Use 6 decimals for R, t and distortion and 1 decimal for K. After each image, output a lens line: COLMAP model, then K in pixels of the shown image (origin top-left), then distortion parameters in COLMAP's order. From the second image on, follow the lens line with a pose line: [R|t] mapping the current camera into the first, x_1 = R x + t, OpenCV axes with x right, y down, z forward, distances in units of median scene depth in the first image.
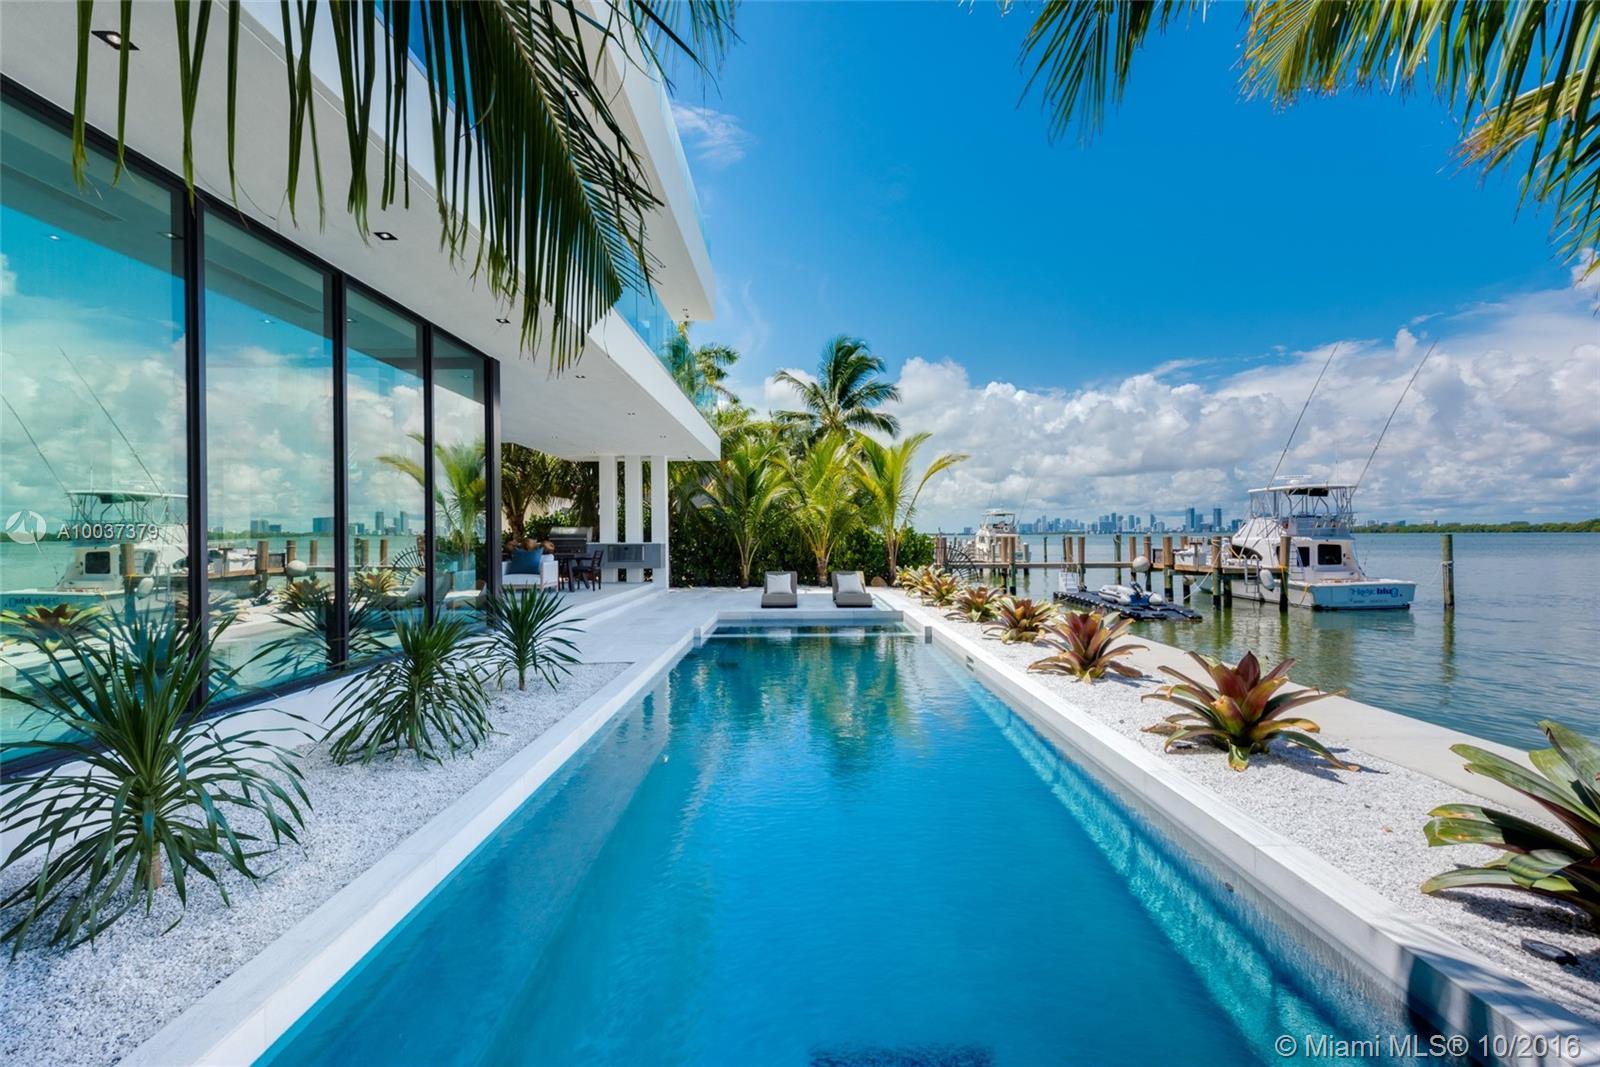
lens RADIAL K [[648.2, 0, 787.7], [0, 648.2, 532.2], [0, 0, 1]] dist [0.000839, 0.000076]
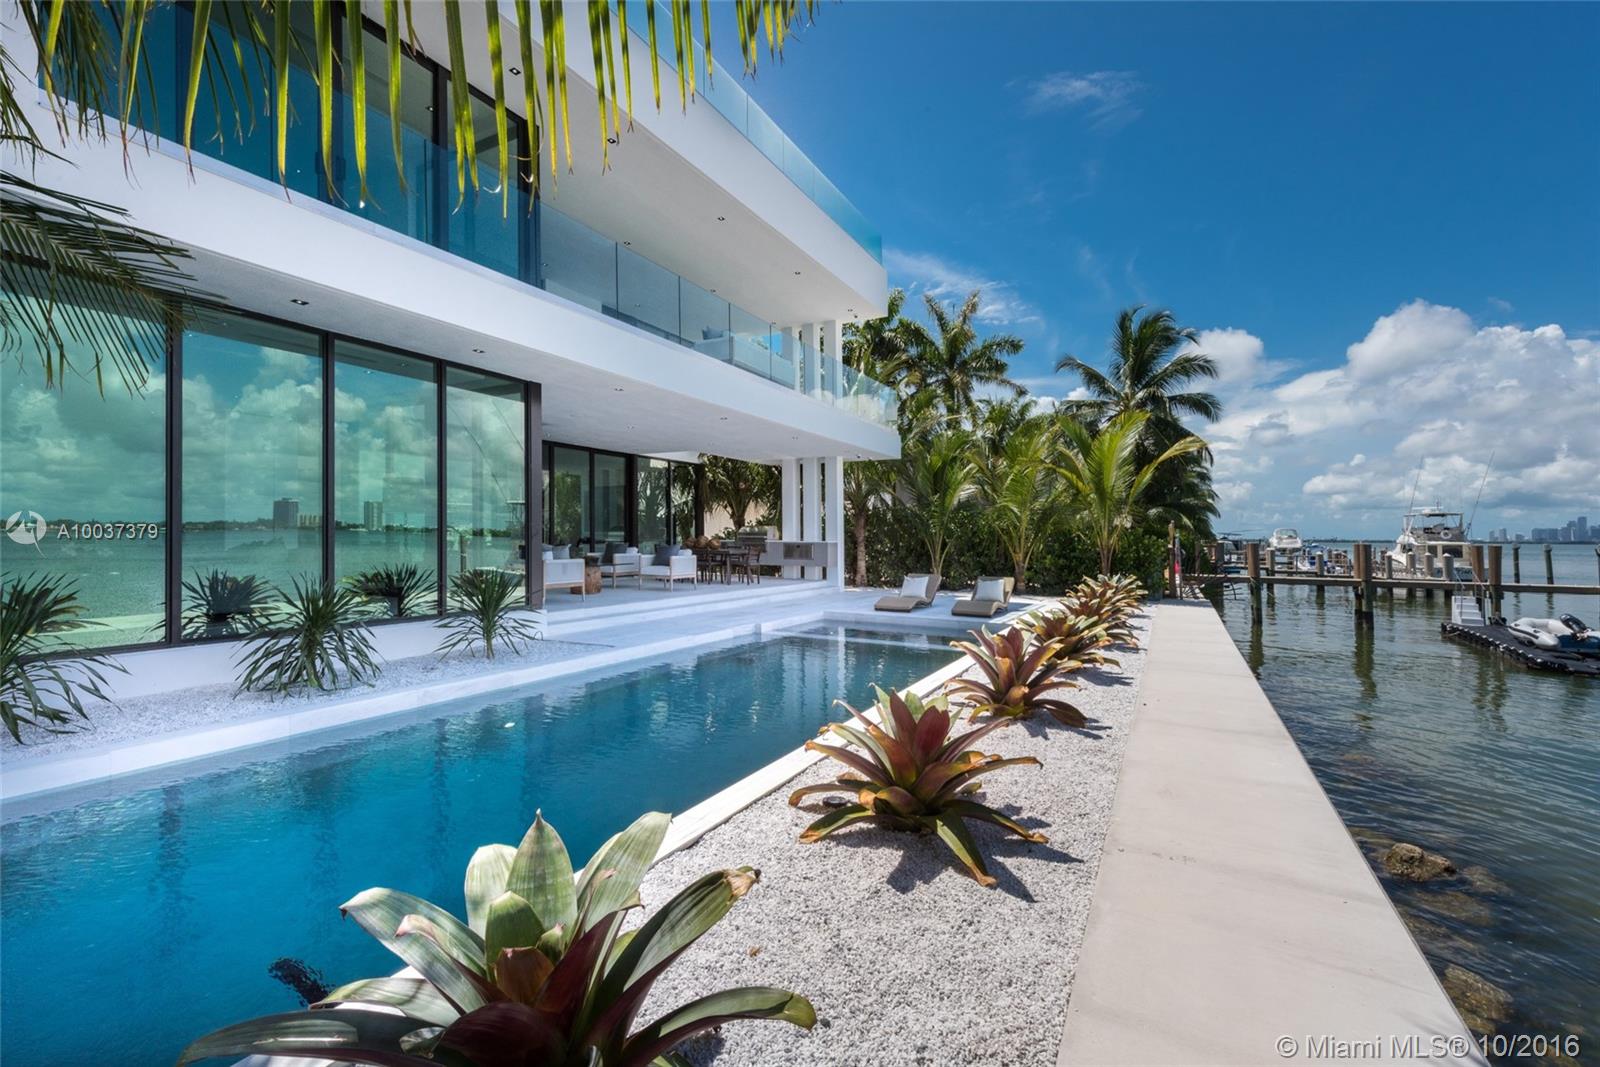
lens RADIAL K [[648.2, 0, 787.7], [0, 648.2, 532.2], [0, 0, 1]] dist [0.000839, 0.000076]
pose [[0.881077, 0.010821, -0.472850, 0.159258], [-0.012095, 0.999927, 0.000346, 0.001297], [0.472819, 0.005414, 0.881143, 0.050674]]
